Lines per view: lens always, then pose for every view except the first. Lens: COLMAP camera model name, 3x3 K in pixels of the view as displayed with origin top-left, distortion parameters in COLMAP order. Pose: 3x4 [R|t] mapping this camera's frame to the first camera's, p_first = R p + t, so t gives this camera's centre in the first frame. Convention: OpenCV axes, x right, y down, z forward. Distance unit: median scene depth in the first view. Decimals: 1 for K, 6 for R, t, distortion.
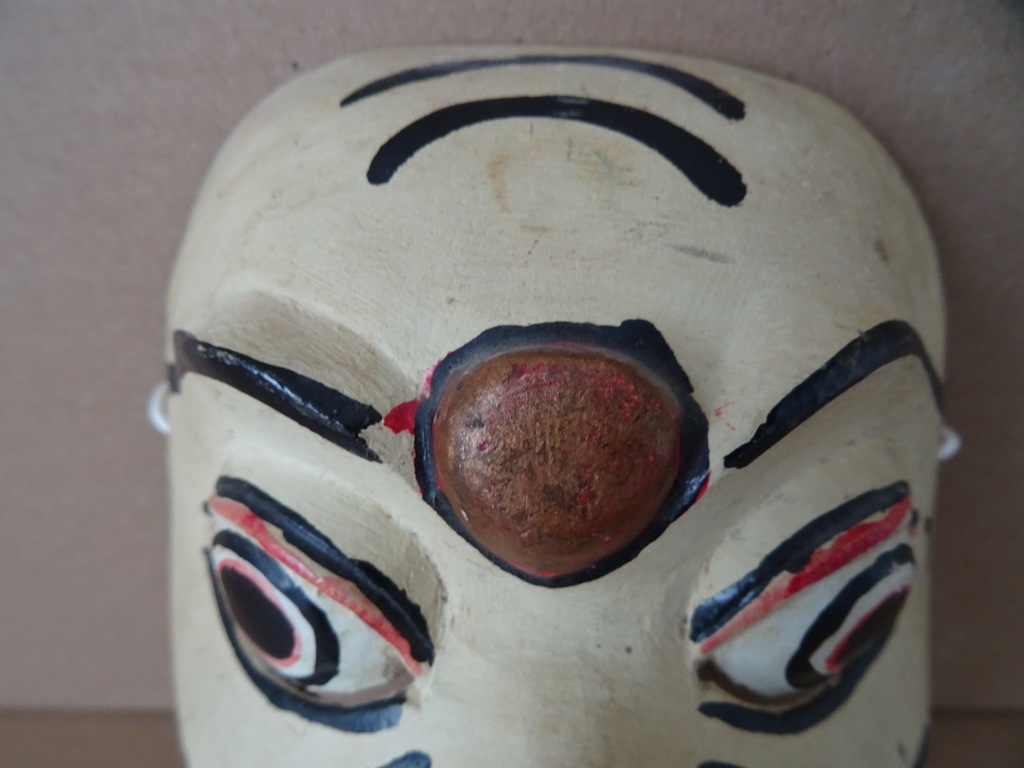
lens RADIAL K [[702.1, 0, 517.6], [0, 702.1, 386.1], [0, 0, 1]] dist [0.004659, 0.001700]
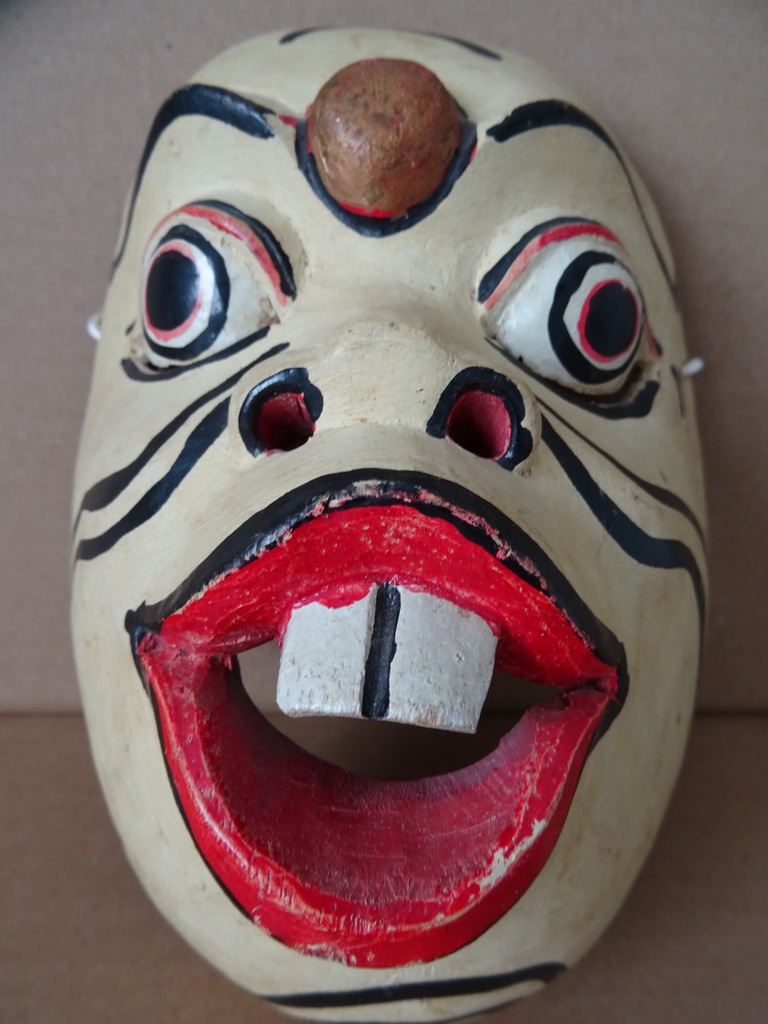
lens RADIAL K [[702.1, 0, 381.2], [0, 702.1, 531.5], [0, 0, 1]] dist [0.004659, 0.001700]
pose [[0.999632, 0.026876, -0.003686, 0.072386], [-0.026314, 0.927629, -0.372575, 1.381087], [-0.006594, 0.372535, 0.927995, -0.143077]]
